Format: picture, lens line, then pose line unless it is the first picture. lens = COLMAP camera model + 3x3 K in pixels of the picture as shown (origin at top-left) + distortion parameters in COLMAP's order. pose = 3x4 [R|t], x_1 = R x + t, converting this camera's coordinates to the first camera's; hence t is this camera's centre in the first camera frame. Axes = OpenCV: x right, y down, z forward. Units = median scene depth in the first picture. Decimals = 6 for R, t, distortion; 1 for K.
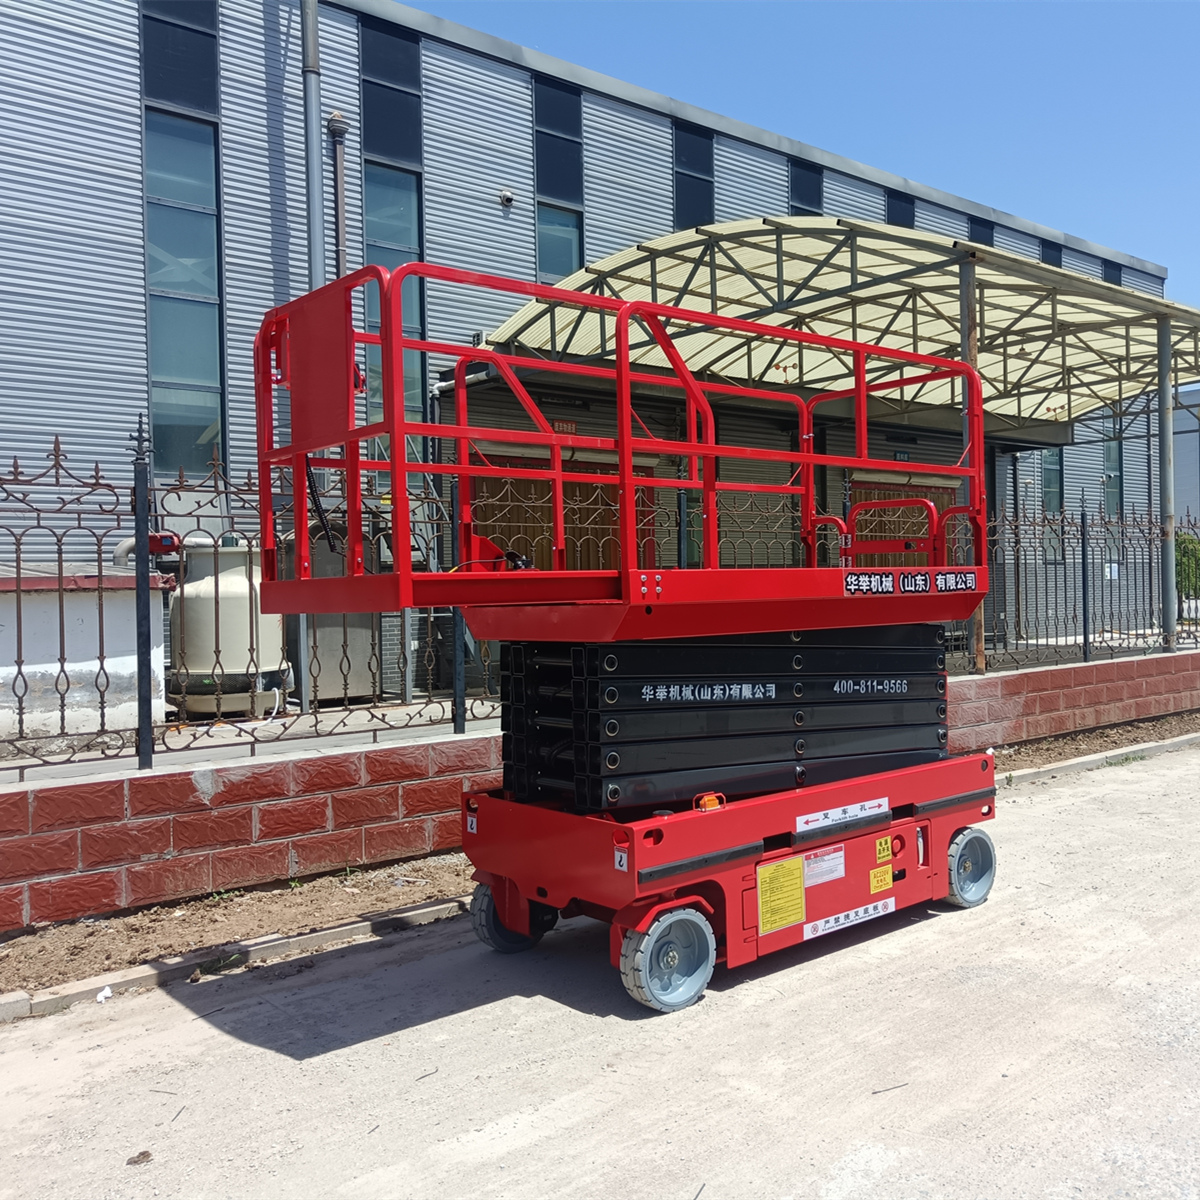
lens RADIAL K [[1174.4, 0, 681.0], [0, 1174.4, 591.0], [0, 0, 1]] dist [0.014608, 0.000000]
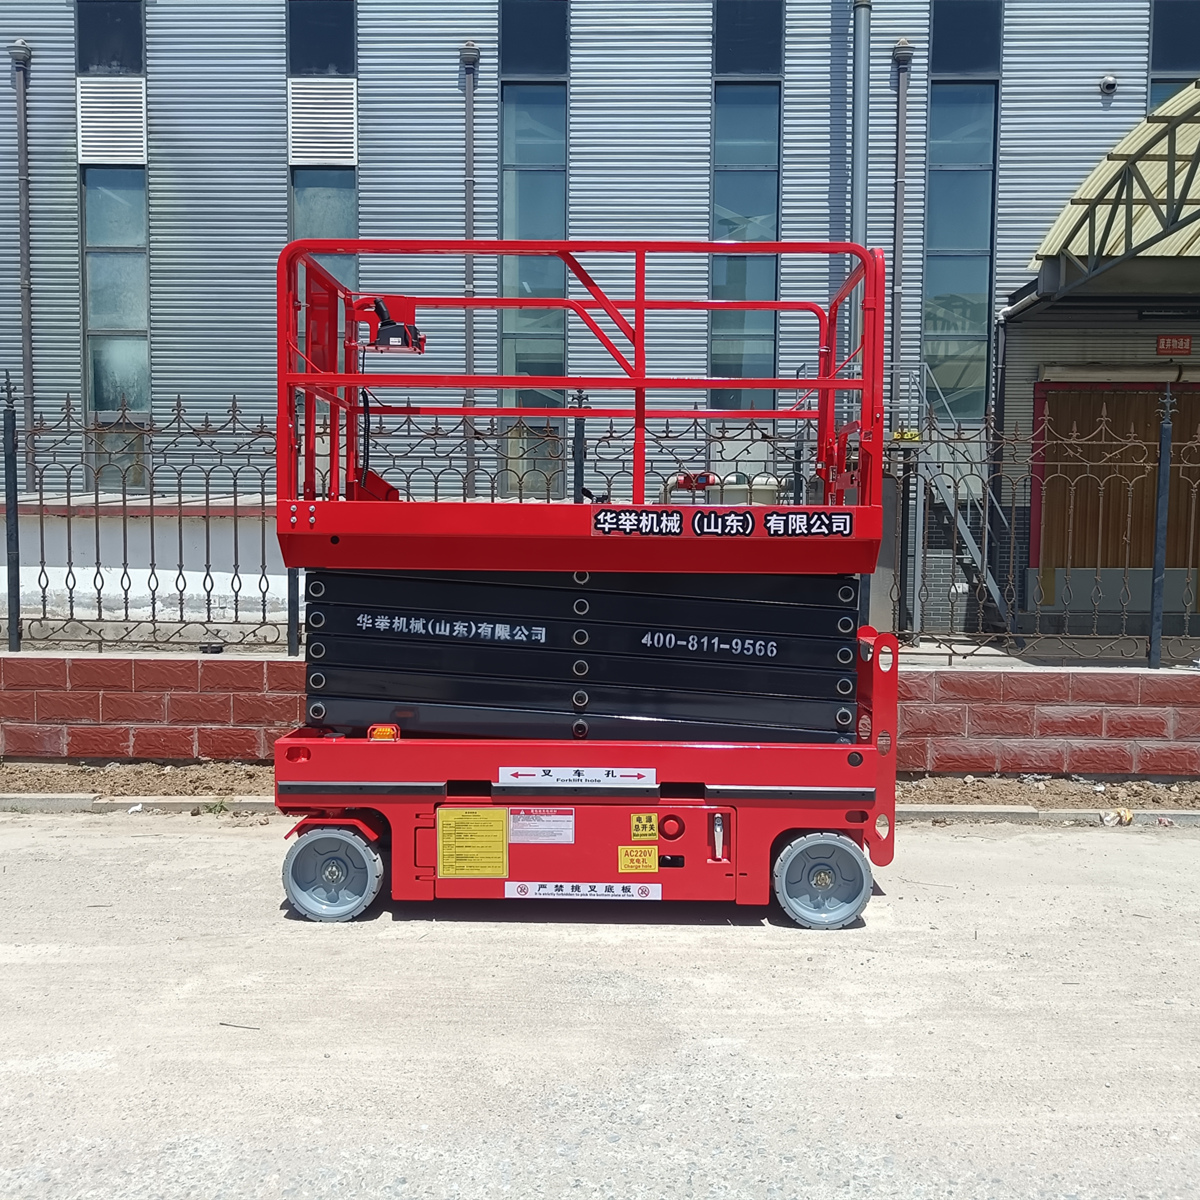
lens RADIAL K [[1174.4, 0, 619.7], [0, 1174.4, 596.7], [0, 0, 1]] dist [0.014608, 0.000000]
pose [[0.726875, 0.066756, -0.683517, 0.698644], [-0.028737, 0.997349, 0.066847, -0.008416], [0.686168, -0.028947, 0.726867, 0.335497]]
